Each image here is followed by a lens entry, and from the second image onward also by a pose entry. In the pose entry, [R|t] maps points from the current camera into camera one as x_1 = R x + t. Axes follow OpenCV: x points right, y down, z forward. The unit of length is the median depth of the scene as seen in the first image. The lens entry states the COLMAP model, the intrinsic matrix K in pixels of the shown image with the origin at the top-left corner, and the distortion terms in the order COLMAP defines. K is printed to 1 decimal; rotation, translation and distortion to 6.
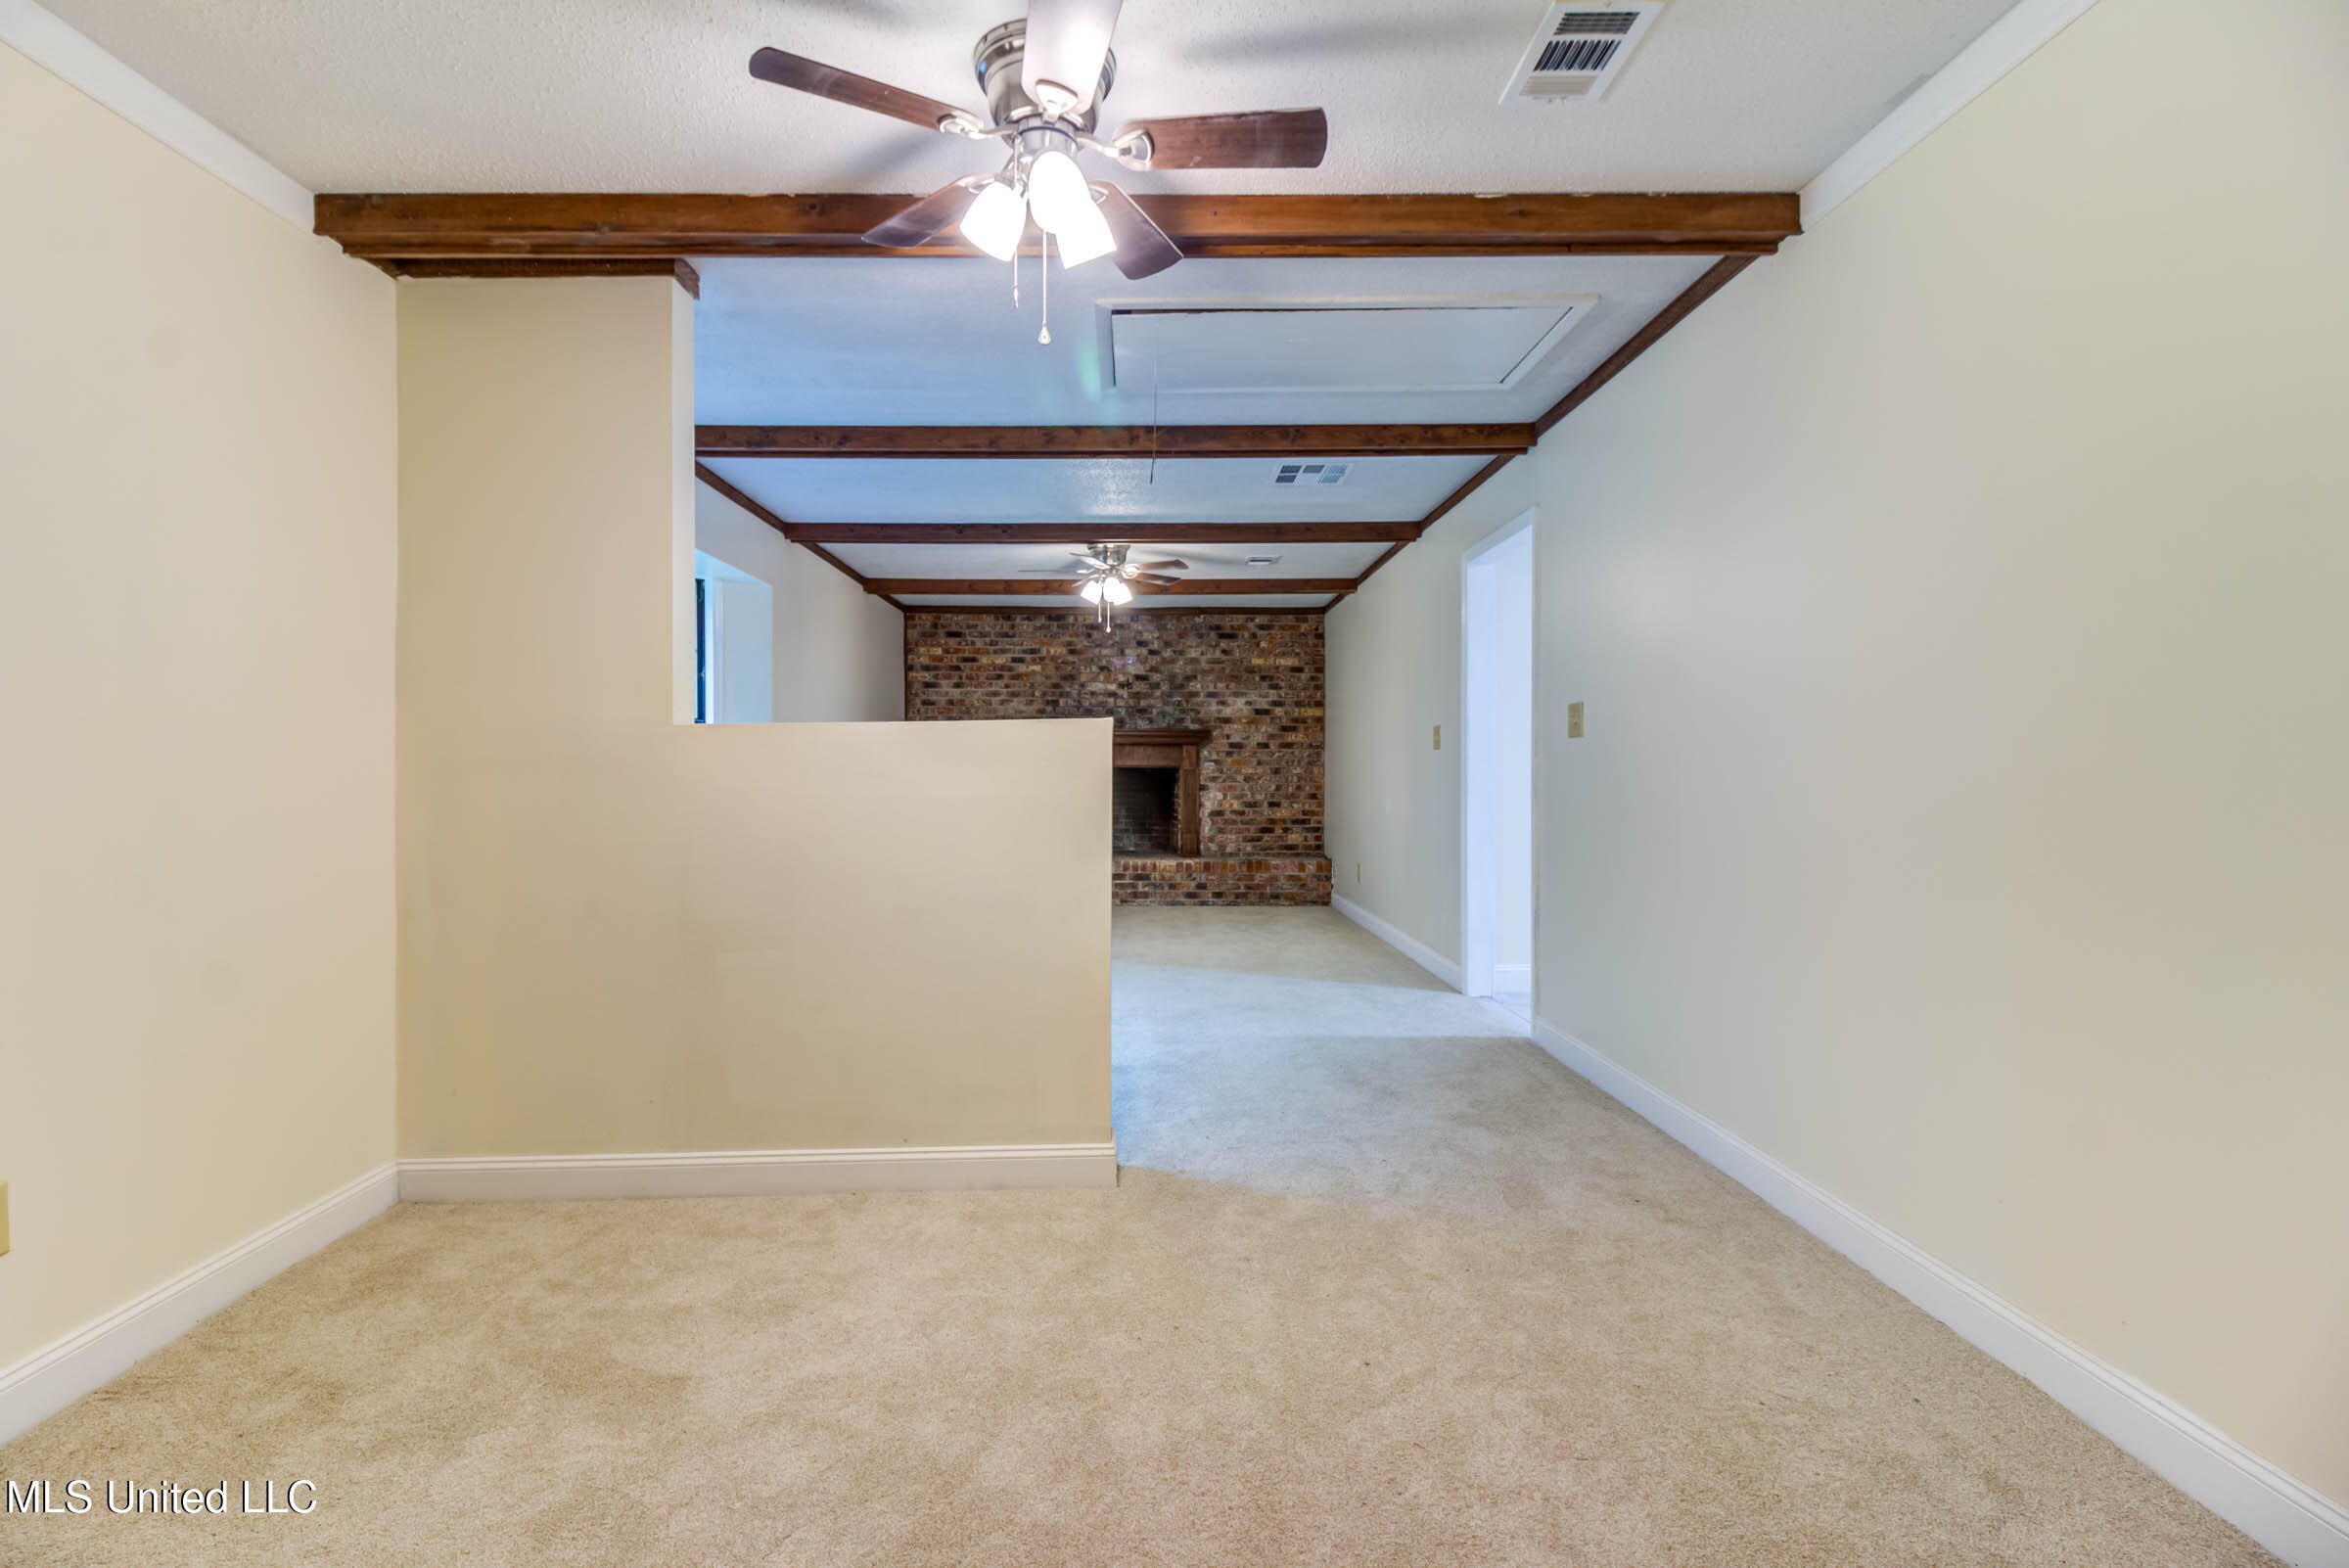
lens RADIAL K [[1080.4, 0, 1155.6], [0, 1080.4, 759.4], [0, 0, 1]] dist [0.017017, -0.011870]
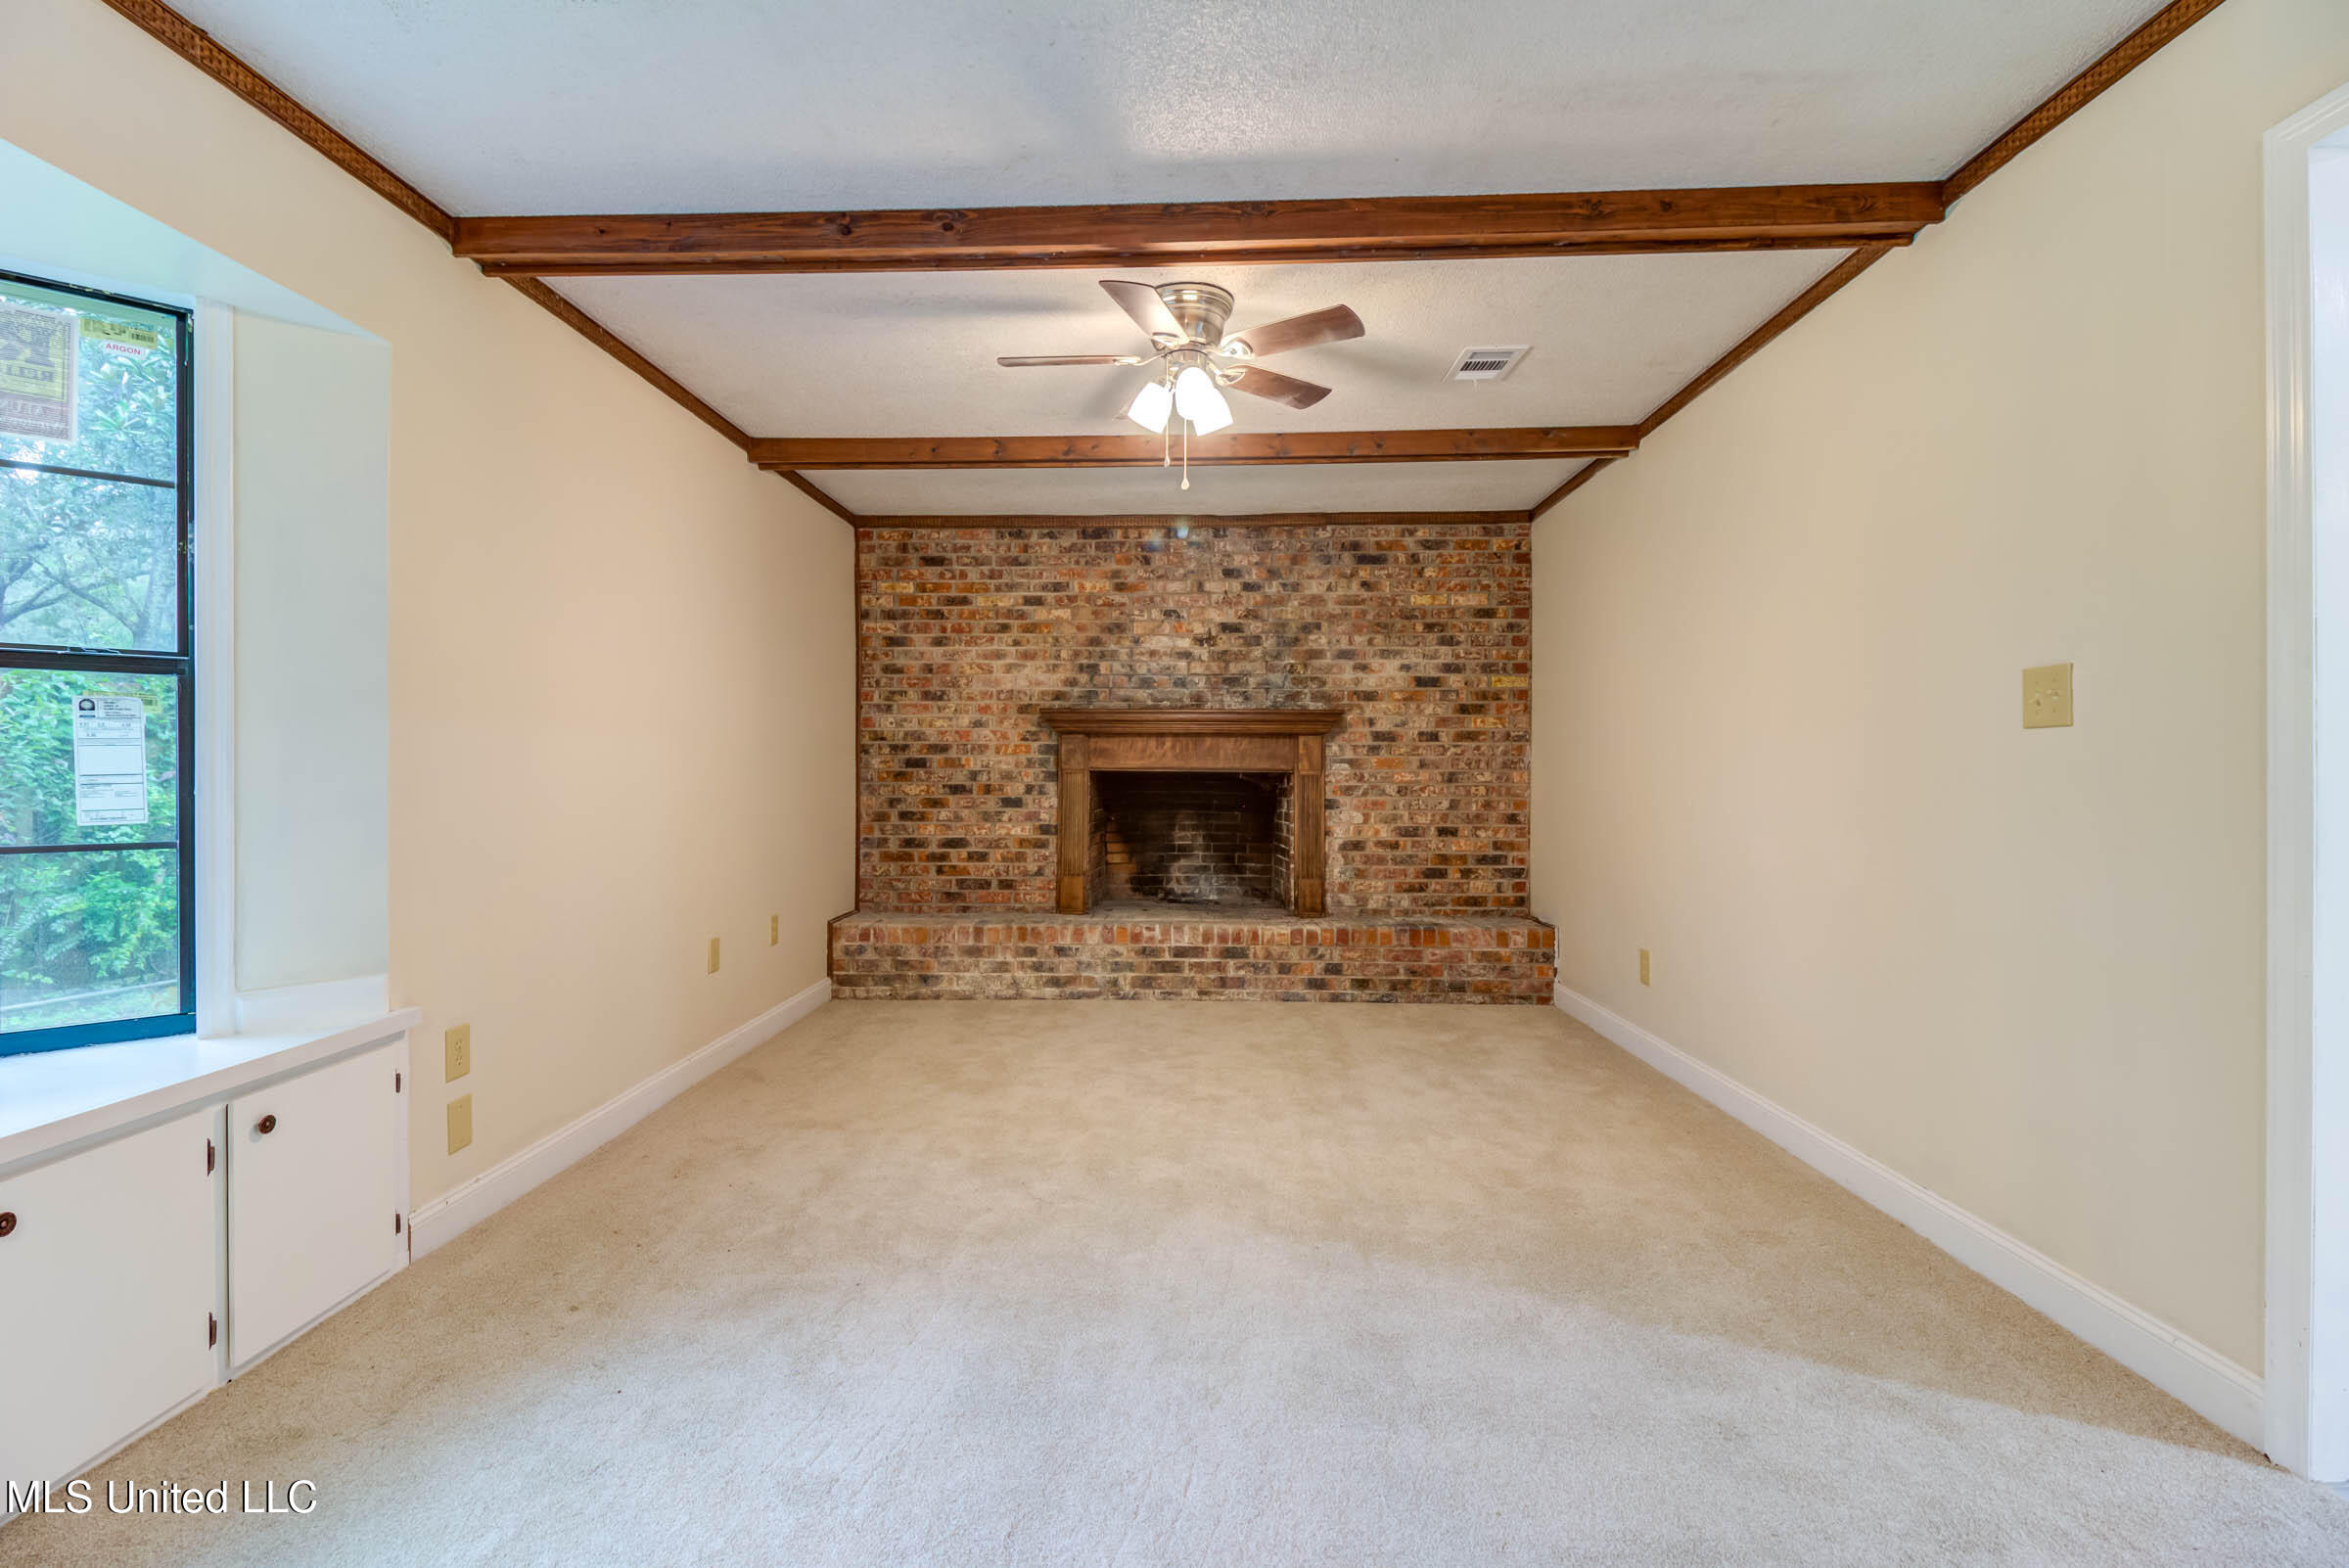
lens RADIAL K [[1080.4, 0, 1170.1], [0, 1080.4, 774.8], [0, 0, 1]] dist [0.017017, -0.011870]
pose [[0.997978, -0.001711, -0.063534, -0.008946], [0.001585, 0.999997, -0.002035, 0.010294], [0.063537, 0.001930, 0.997978, 0.378292]]
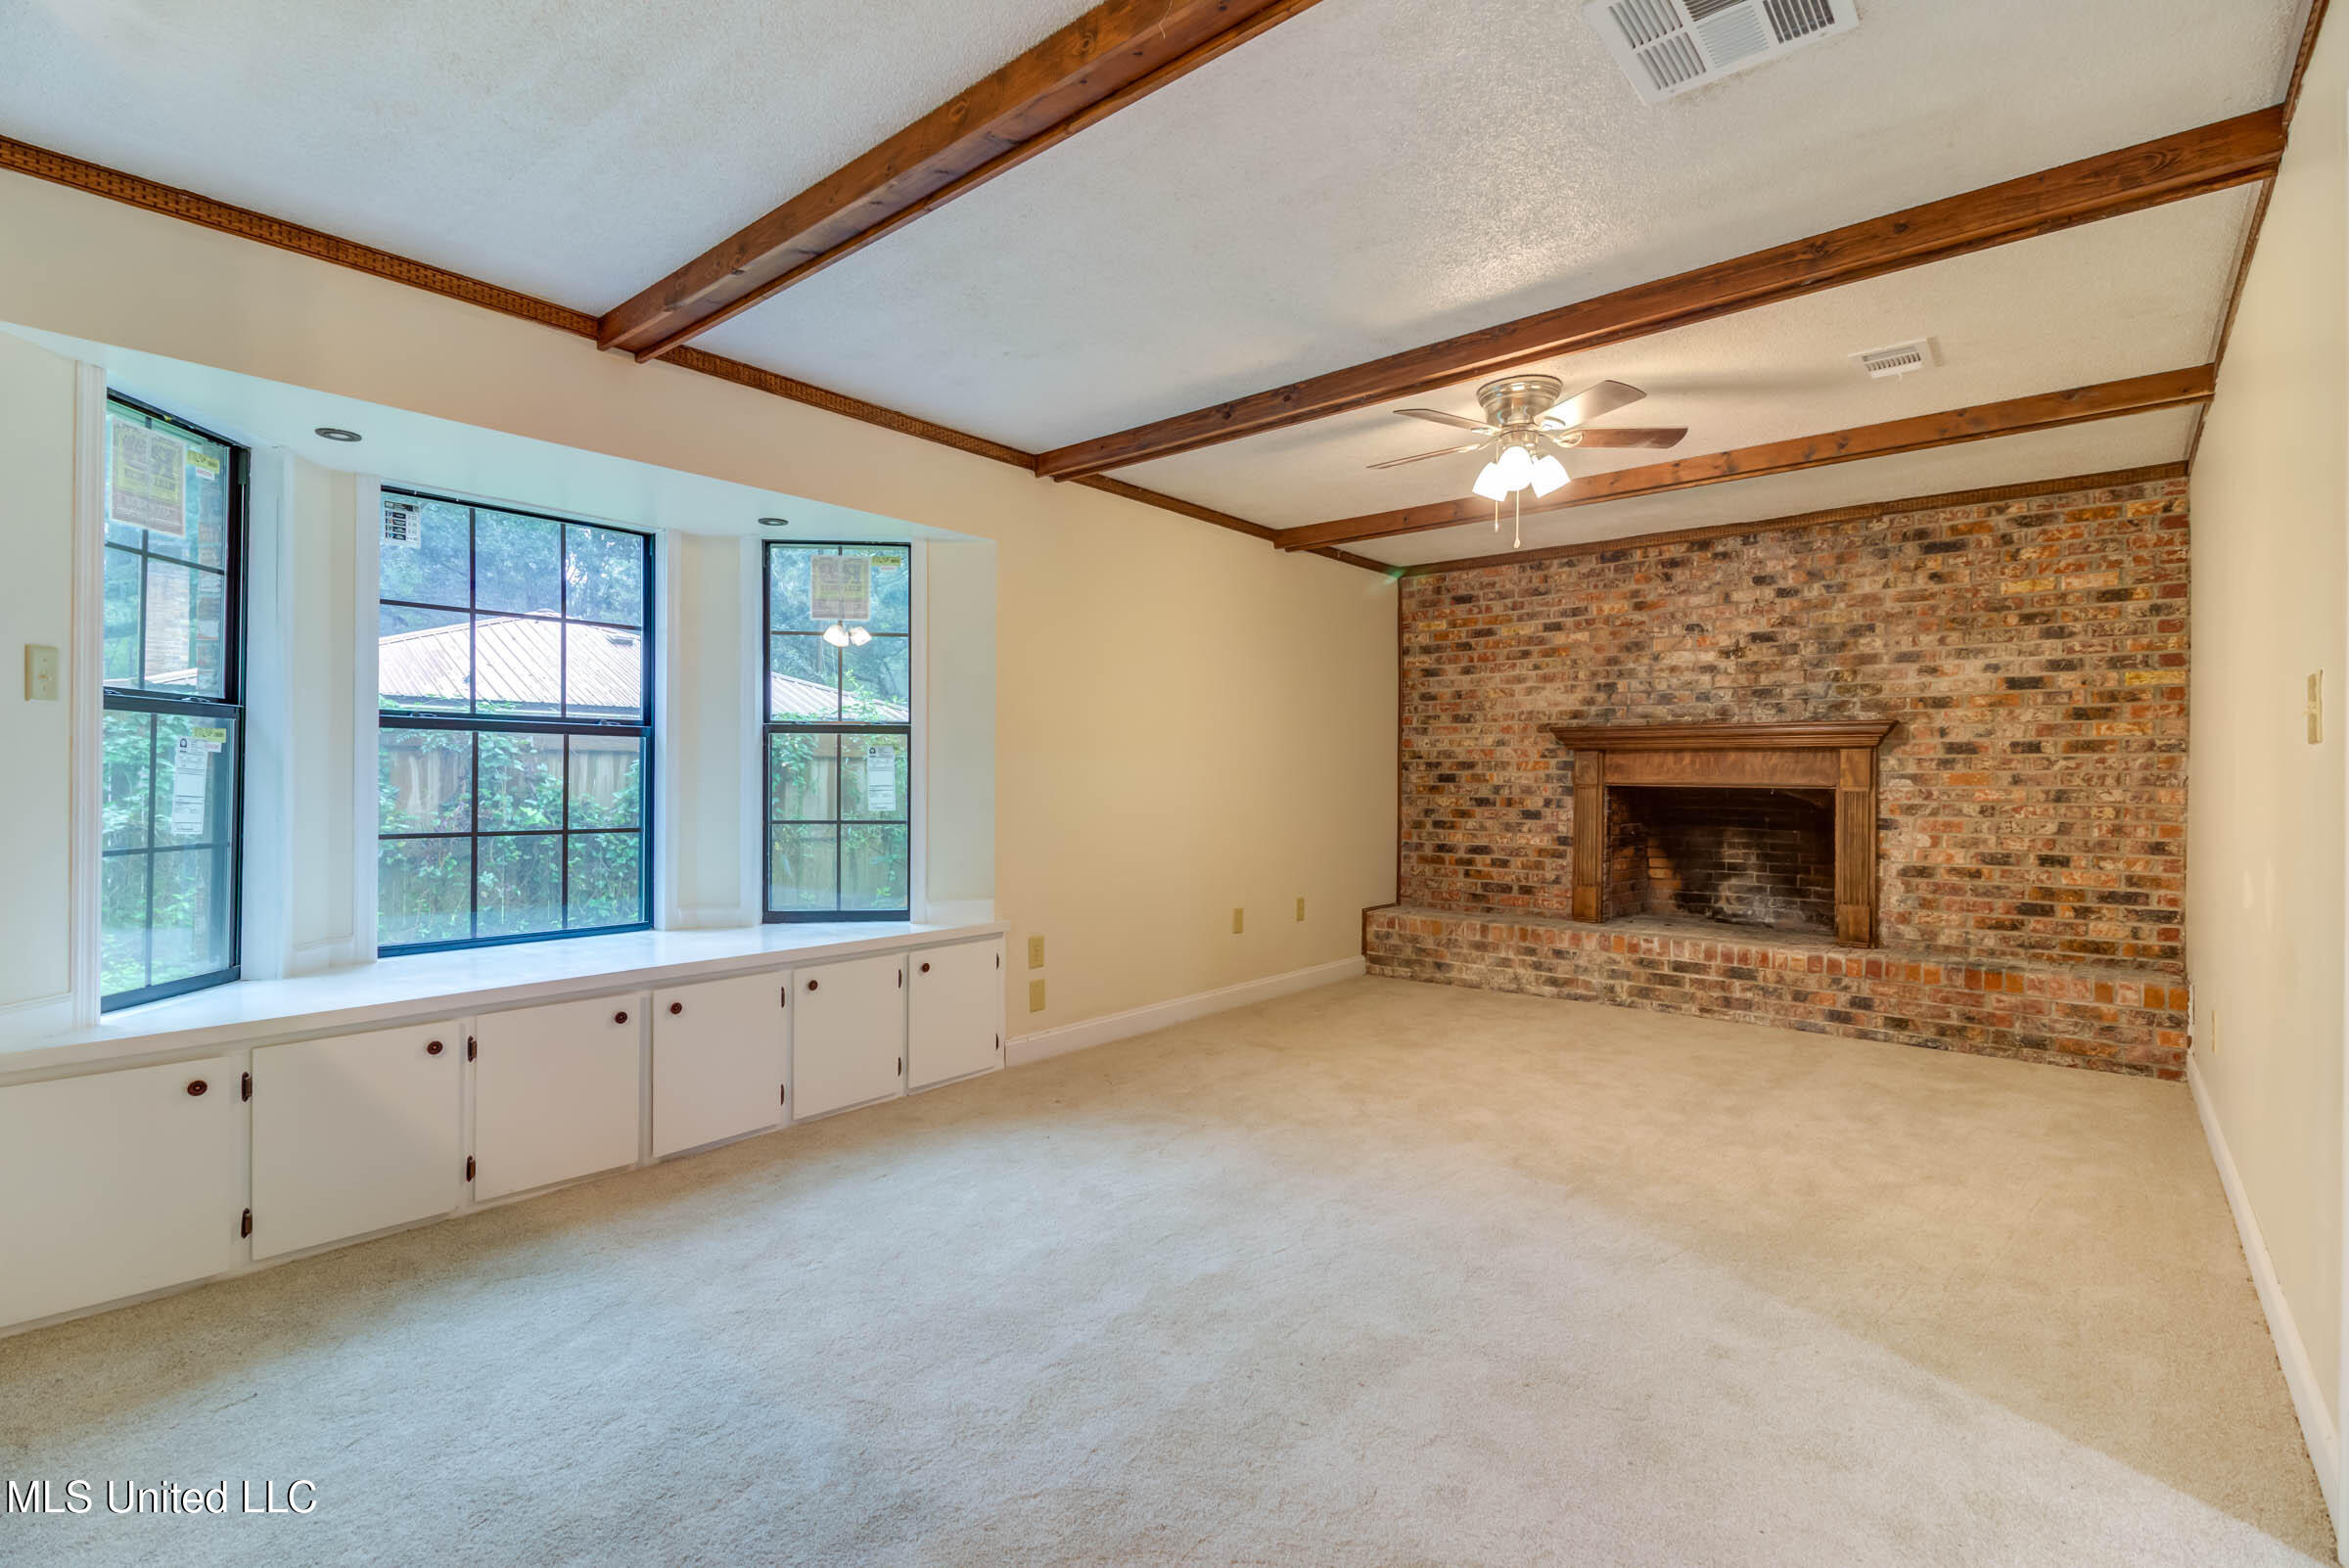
lens RADIAL K [[1080.4, 0, 1157.9], [0, 1080.4, 785.4], [0, 0, 1]] dist [0.017017, -0.011870]
pose [[0.751283, 0.003424, -0.659971, 0.132105], [-0.006715, 0.999974, -0.002456, 0.009800], [0.659946, 0.006277, 0.751287, 0.331761]]
